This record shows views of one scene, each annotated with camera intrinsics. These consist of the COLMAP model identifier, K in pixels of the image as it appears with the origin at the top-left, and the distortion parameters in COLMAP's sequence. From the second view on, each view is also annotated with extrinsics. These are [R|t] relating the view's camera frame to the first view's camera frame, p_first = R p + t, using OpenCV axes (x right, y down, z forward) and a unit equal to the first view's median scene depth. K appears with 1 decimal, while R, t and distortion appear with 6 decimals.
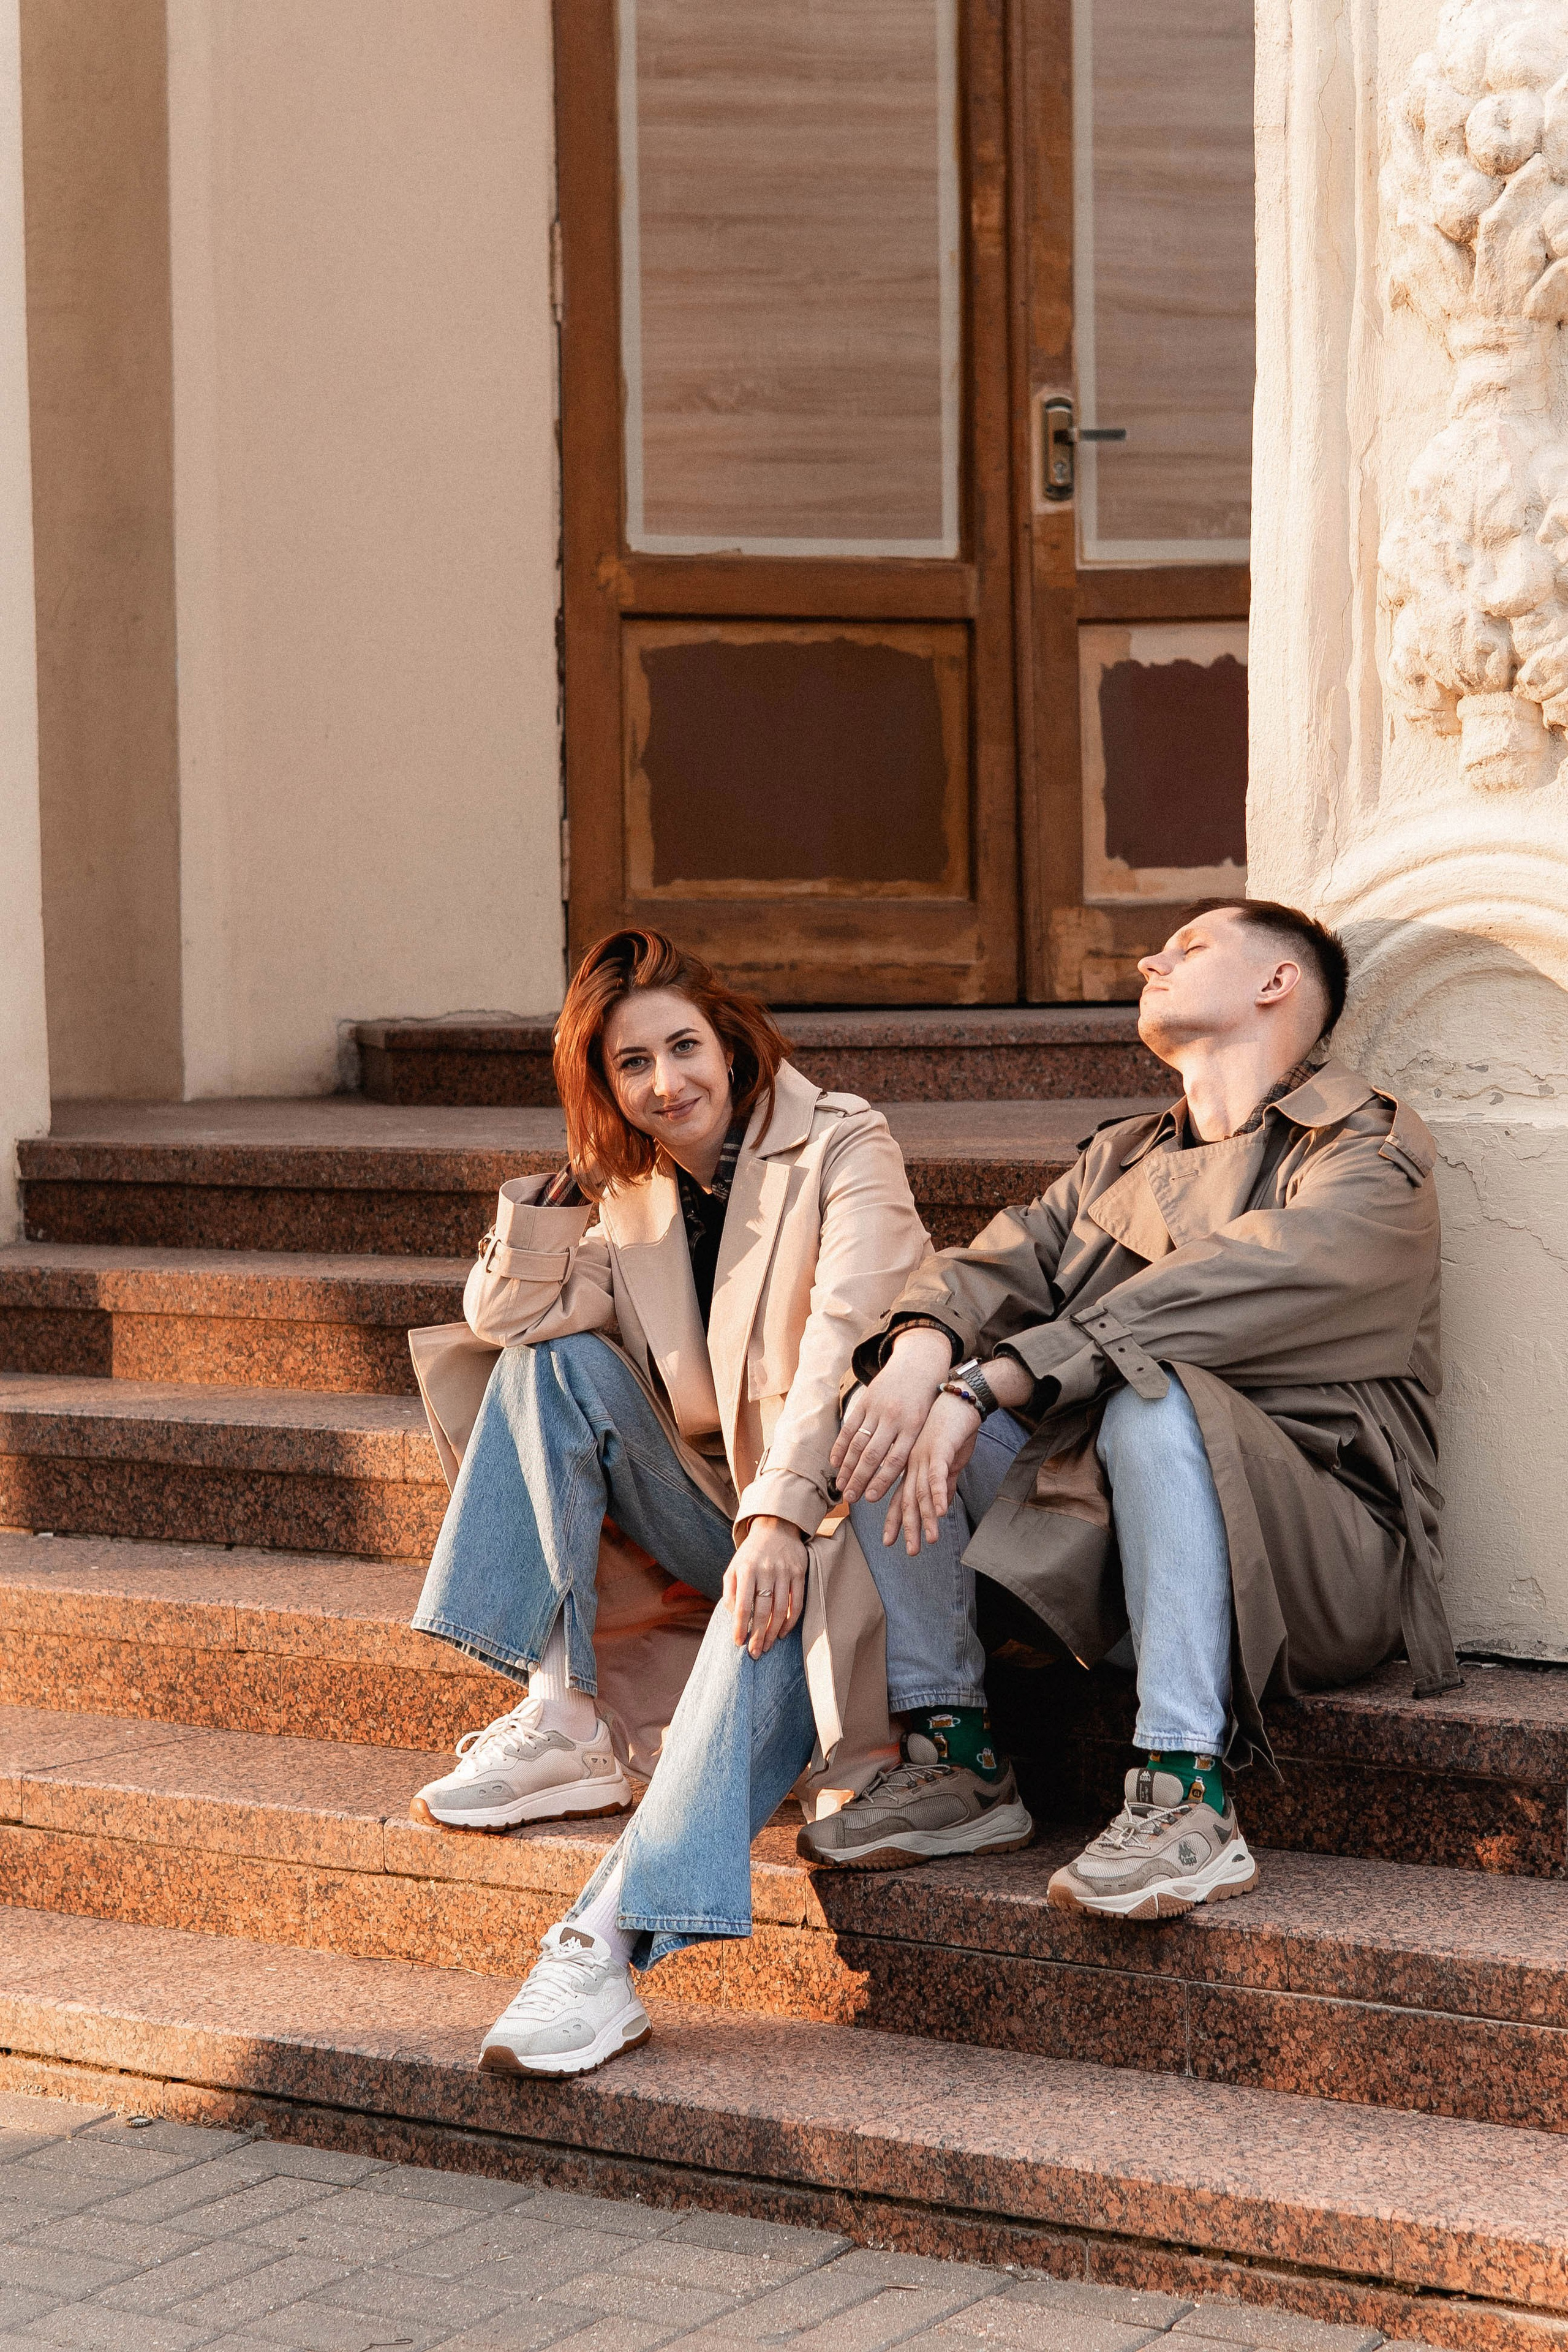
lens RADIAL K [[5456.7, 0, 784.0], [0, 5456.7, 1176.0], [0, 0, 1]] dist [0.017107, 0.691915]
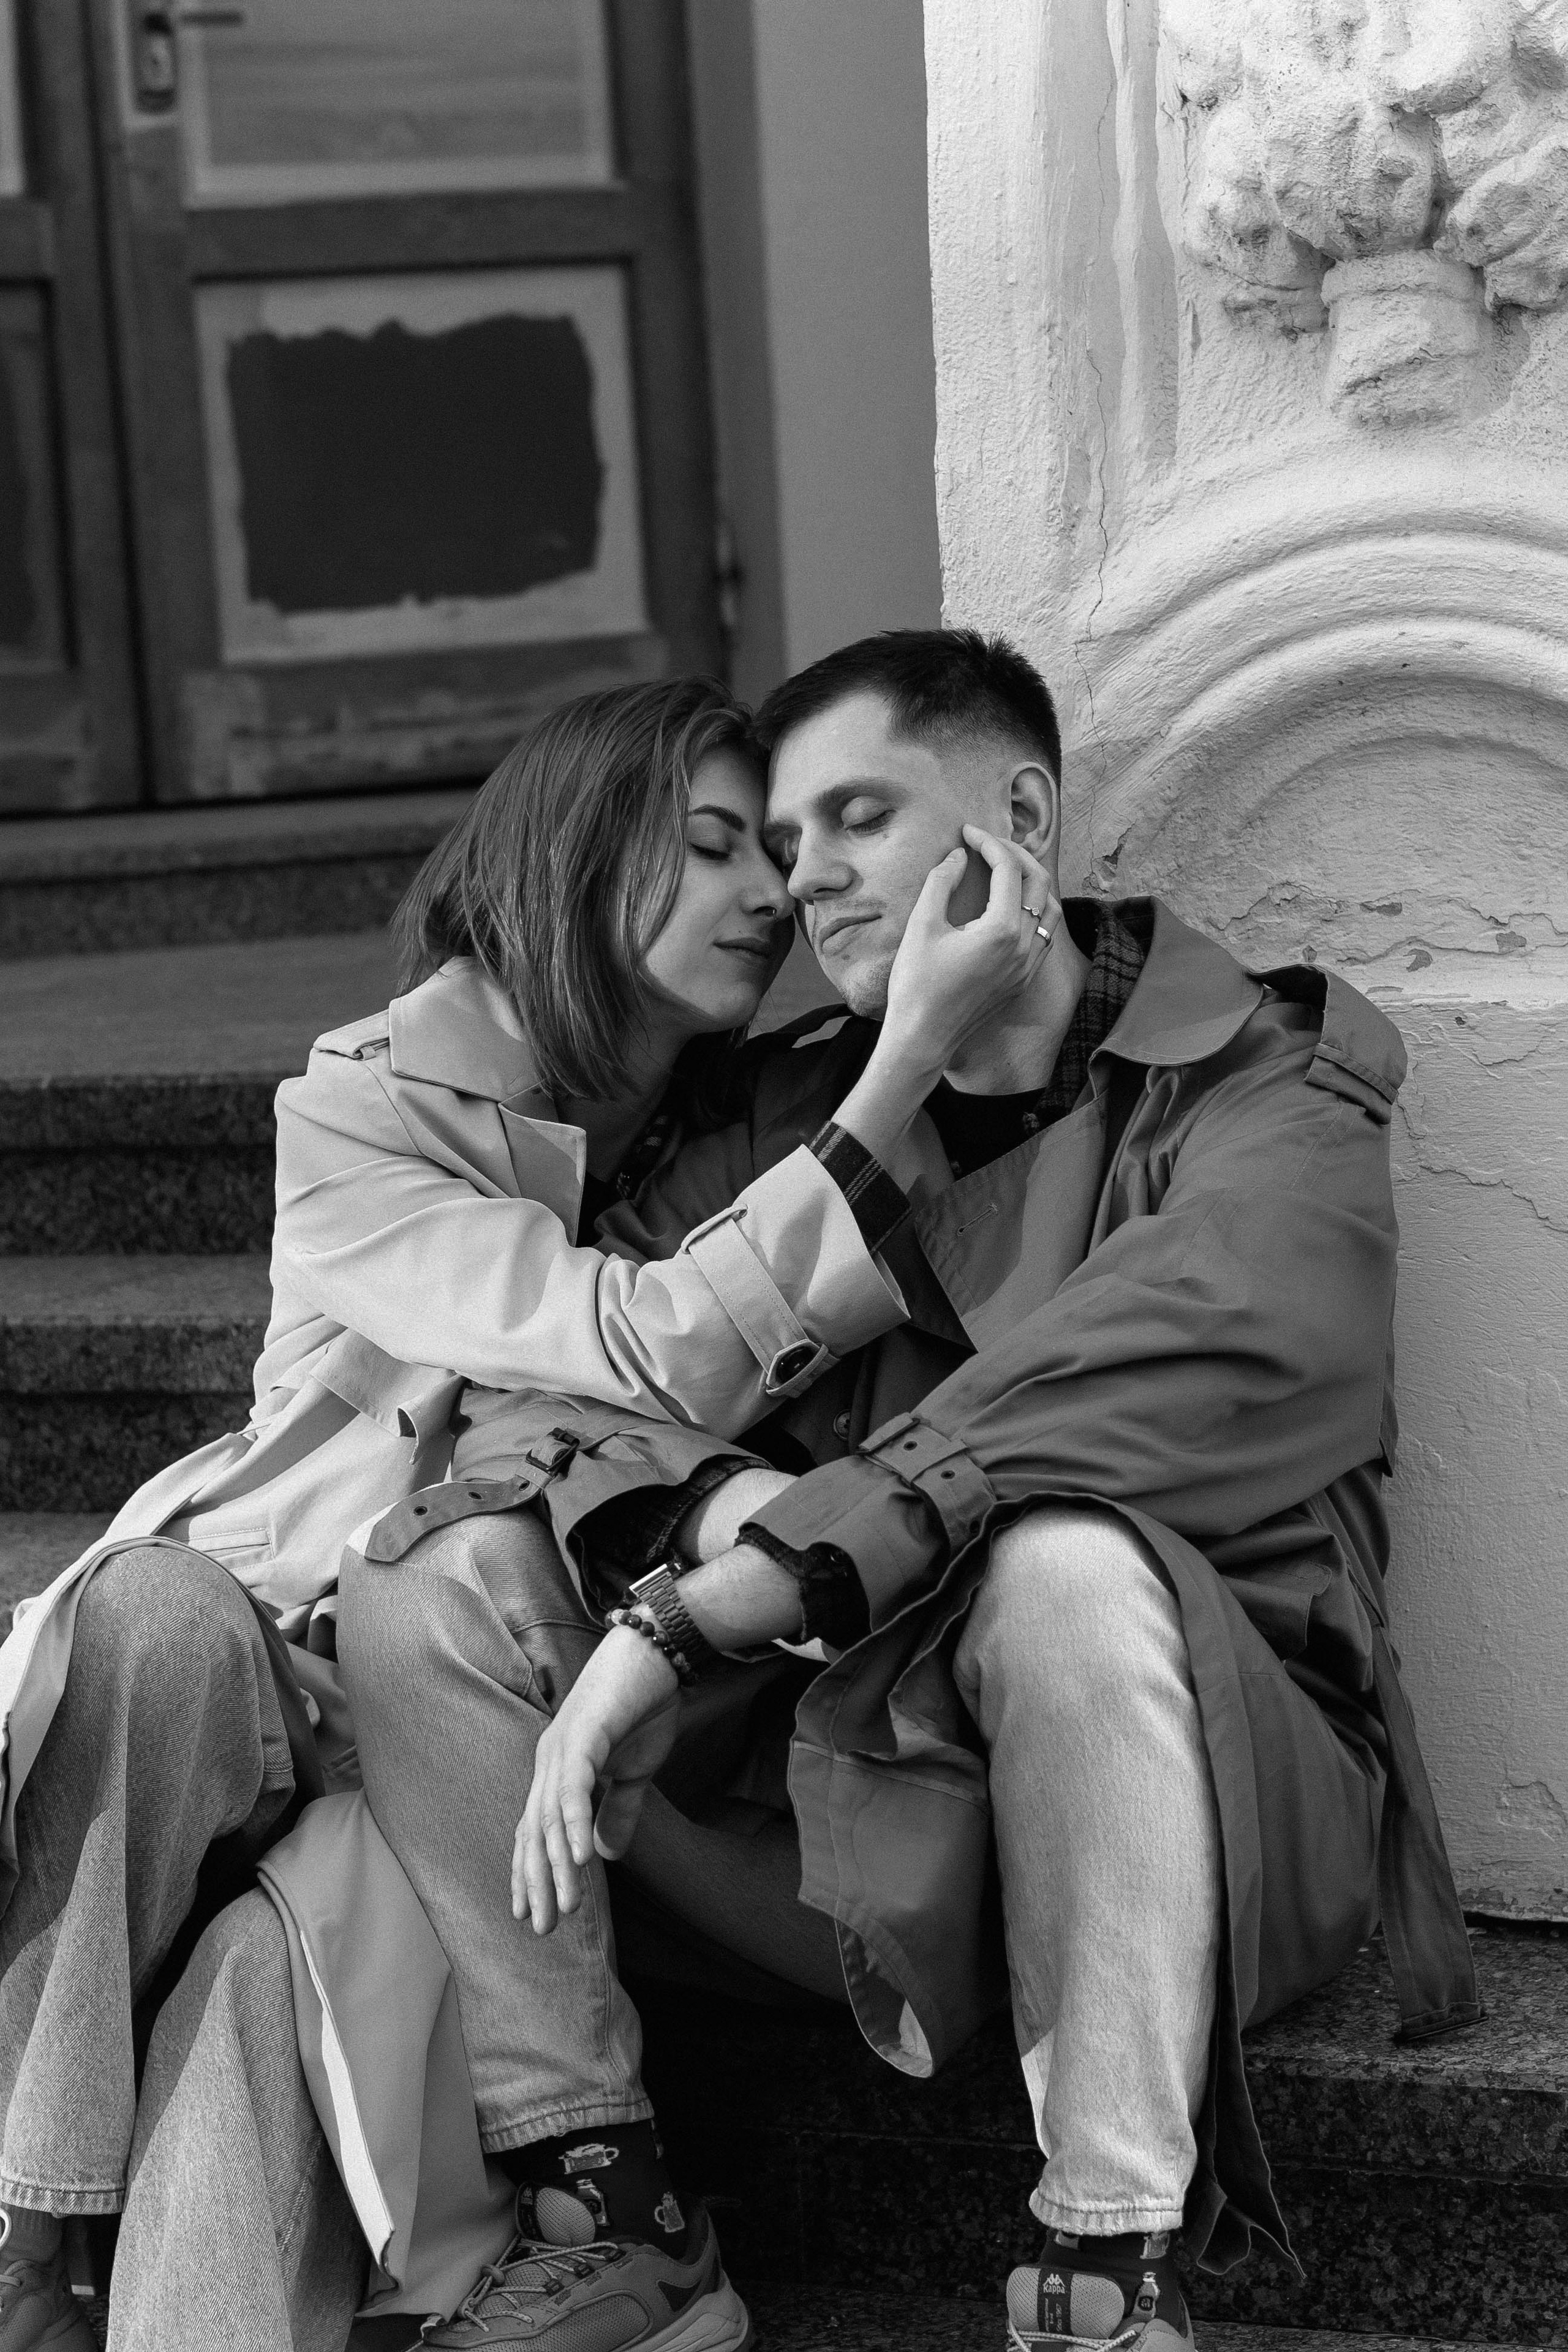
lens RADIAL K [[5456.7, 0, 784.0], [0, 5456.7, 1176.0], [0, 0, 1]] dist [0.017107, 0.691915]
pose [[0.973460, -0.064958, 0.219444, -0.063933], [0.055166, 0.997201, 0.050464, -0.024262], [-0.222108, -0.037018, 0.974319, 0.449164]]
